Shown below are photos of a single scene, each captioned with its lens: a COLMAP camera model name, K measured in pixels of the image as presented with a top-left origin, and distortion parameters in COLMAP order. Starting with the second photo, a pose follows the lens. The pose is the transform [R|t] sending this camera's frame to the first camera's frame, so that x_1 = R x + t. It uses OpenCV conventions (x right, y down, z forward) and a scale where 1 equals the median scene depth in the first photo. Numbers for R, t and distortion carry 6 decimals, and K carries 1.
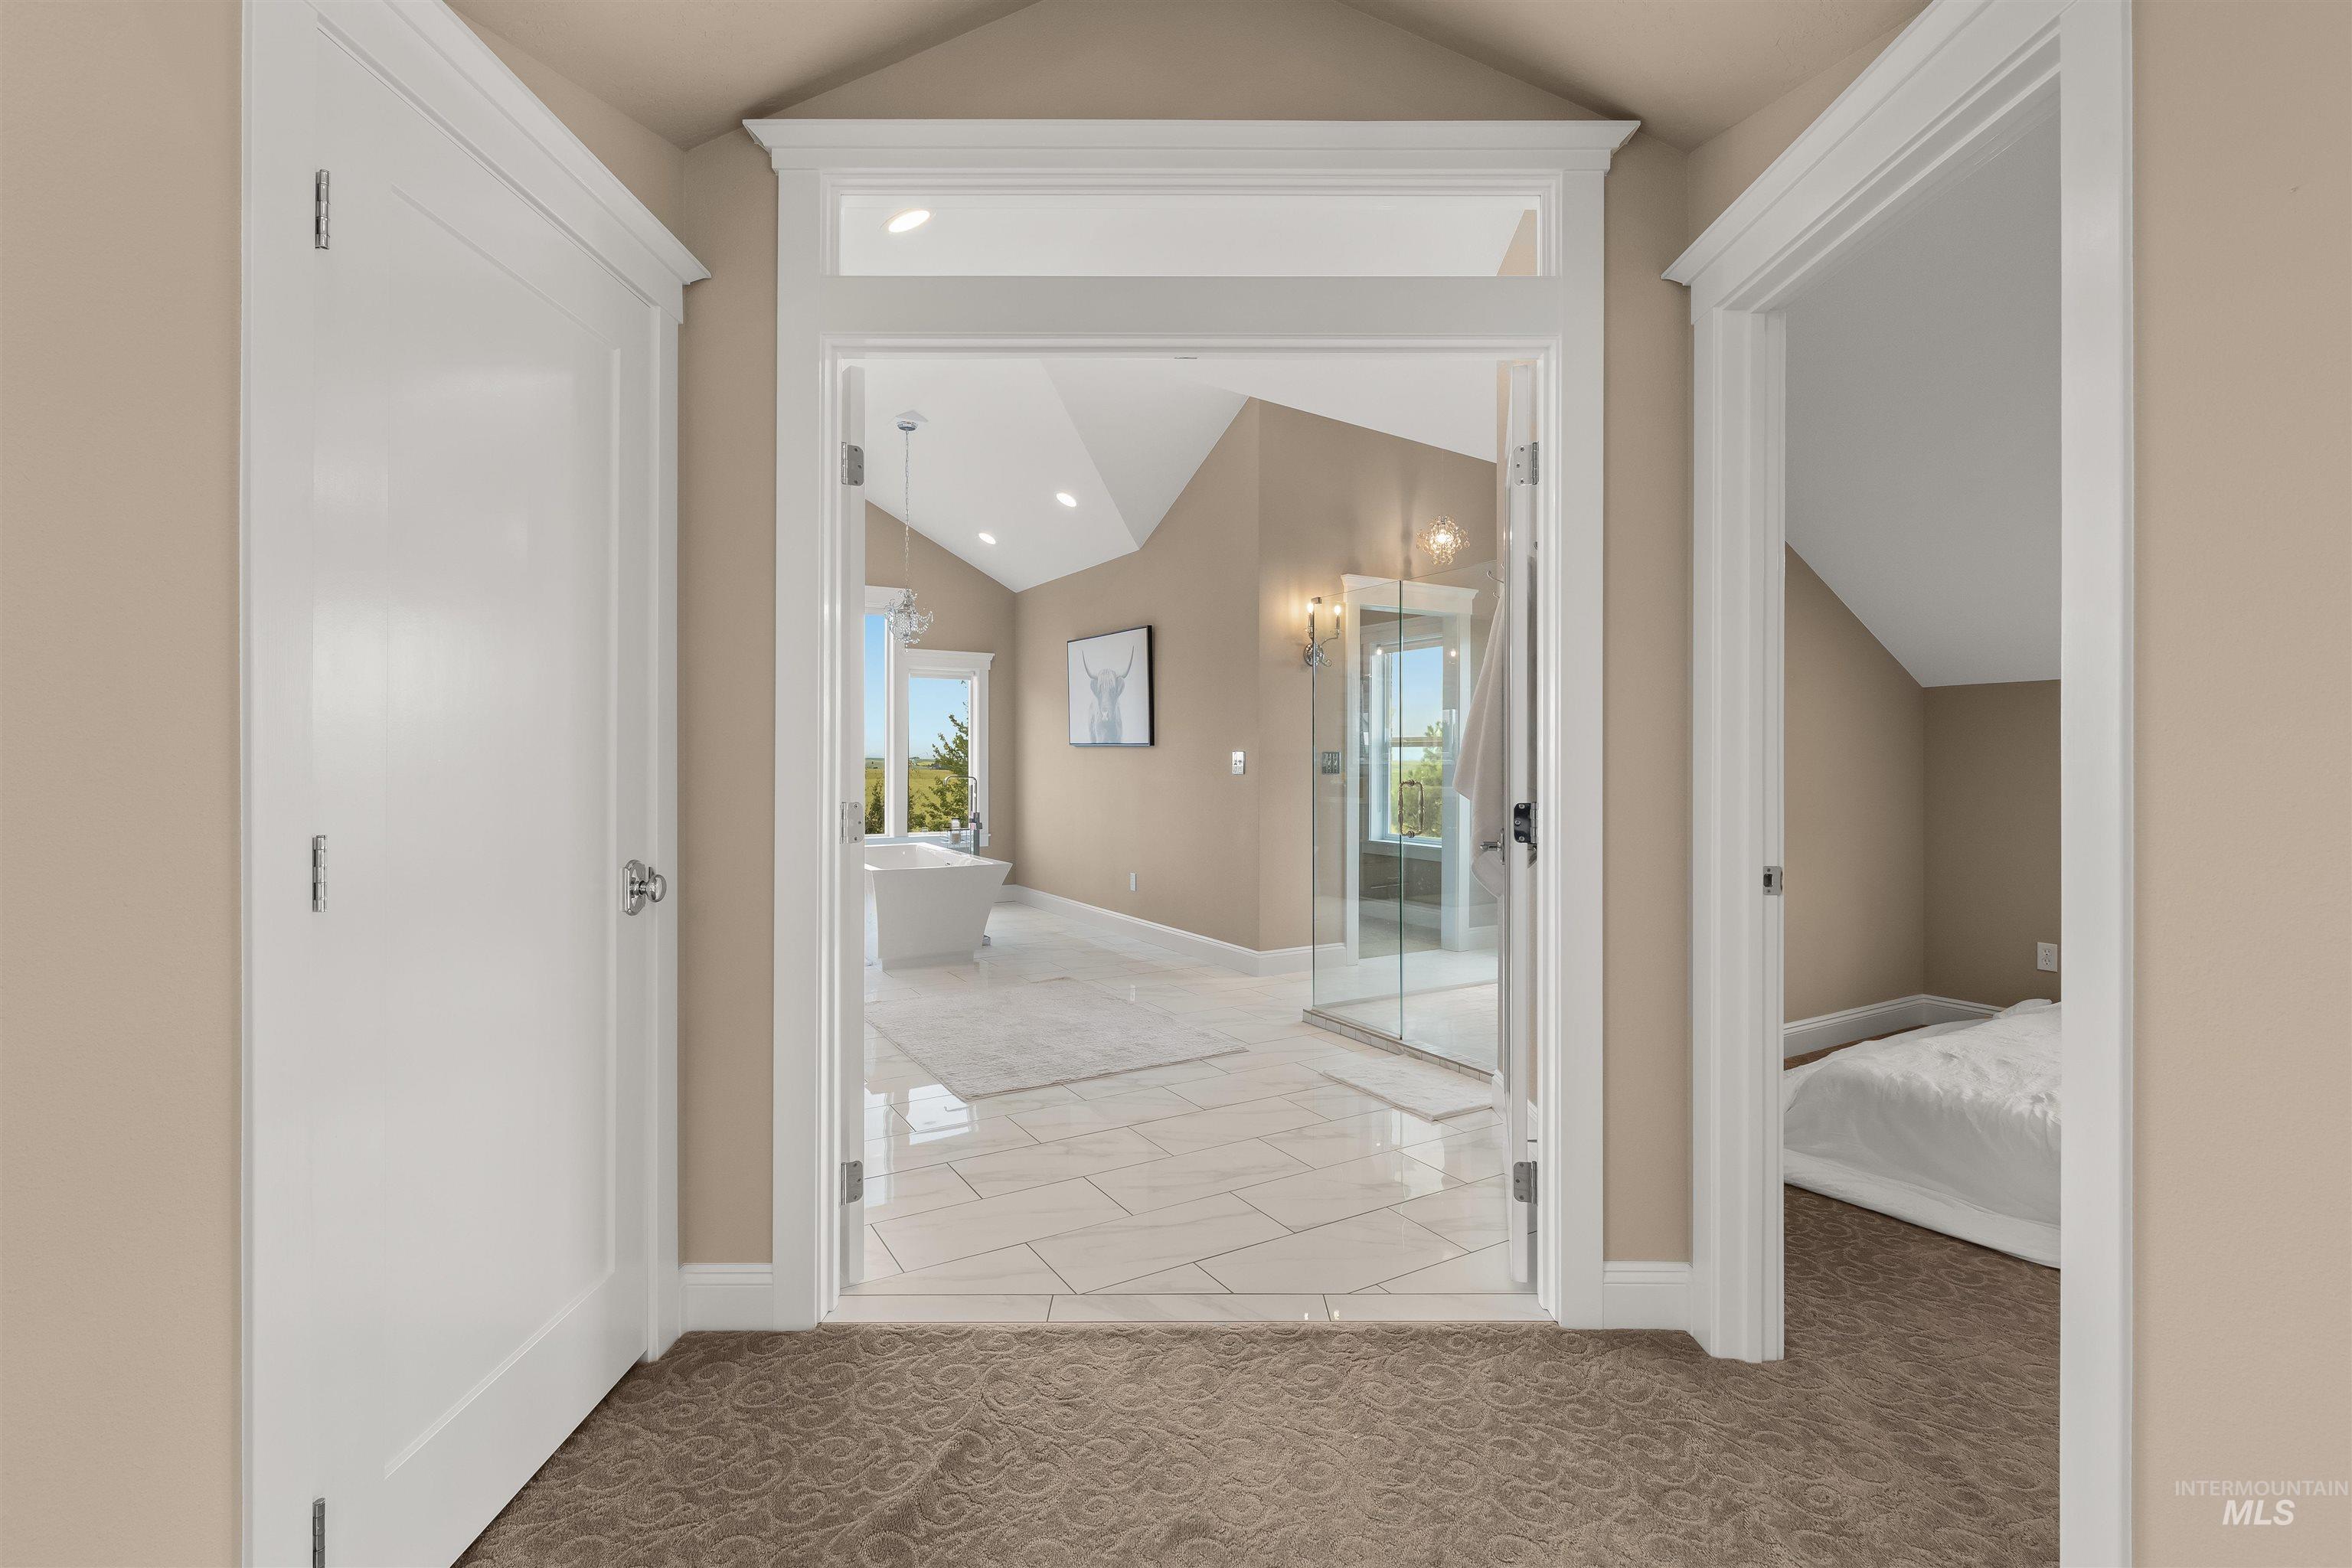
lens RADIAL K [[1057.8, 0, 1182.6], [0, 1057.8, 764.2], [0, 0, 1]] dist [-0.001900, -0.000818]
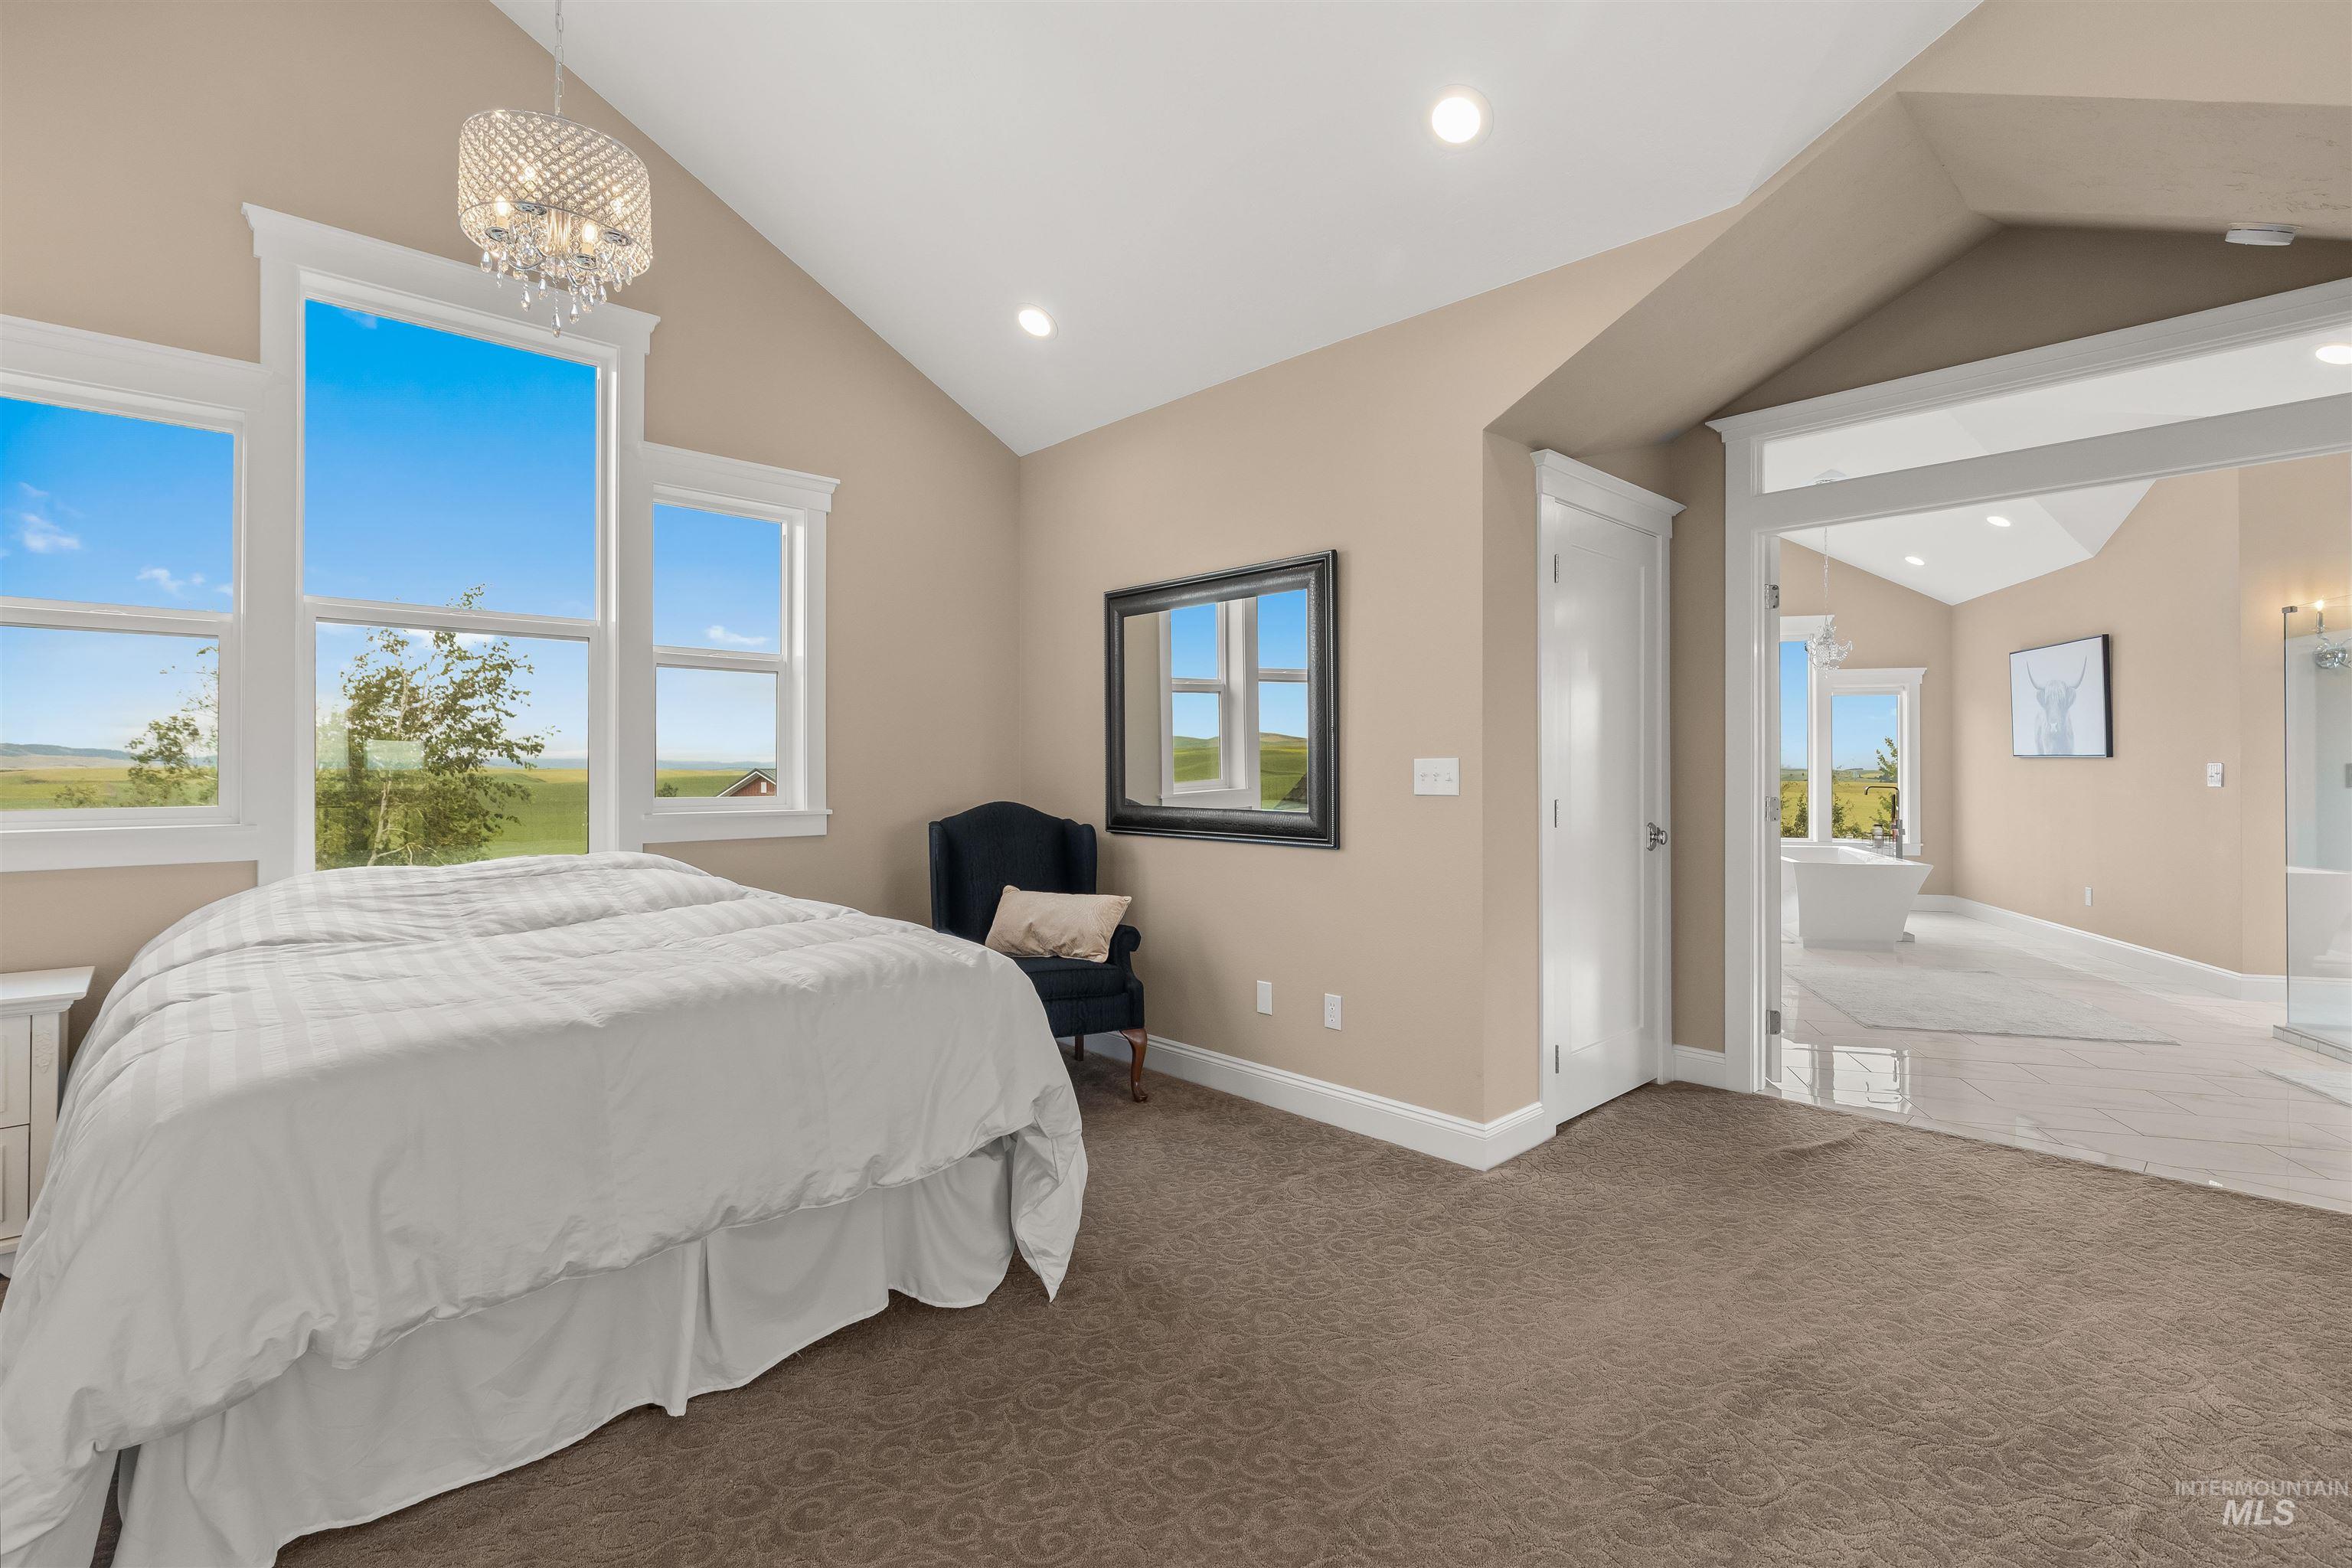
lens RADIAL K [[1057.8, 0, 1182.6], [0, 1057.8, 764.2], [0, 0, 1]] dist [-0.001900, -0.000818]
pose [[0.685304, -0.006021, -0.728232, 0.096234], [-0.002287, 0.999943, -0.010420, 0.001140], [0.728254, 0.008807, 0.685251, -0.298118]]
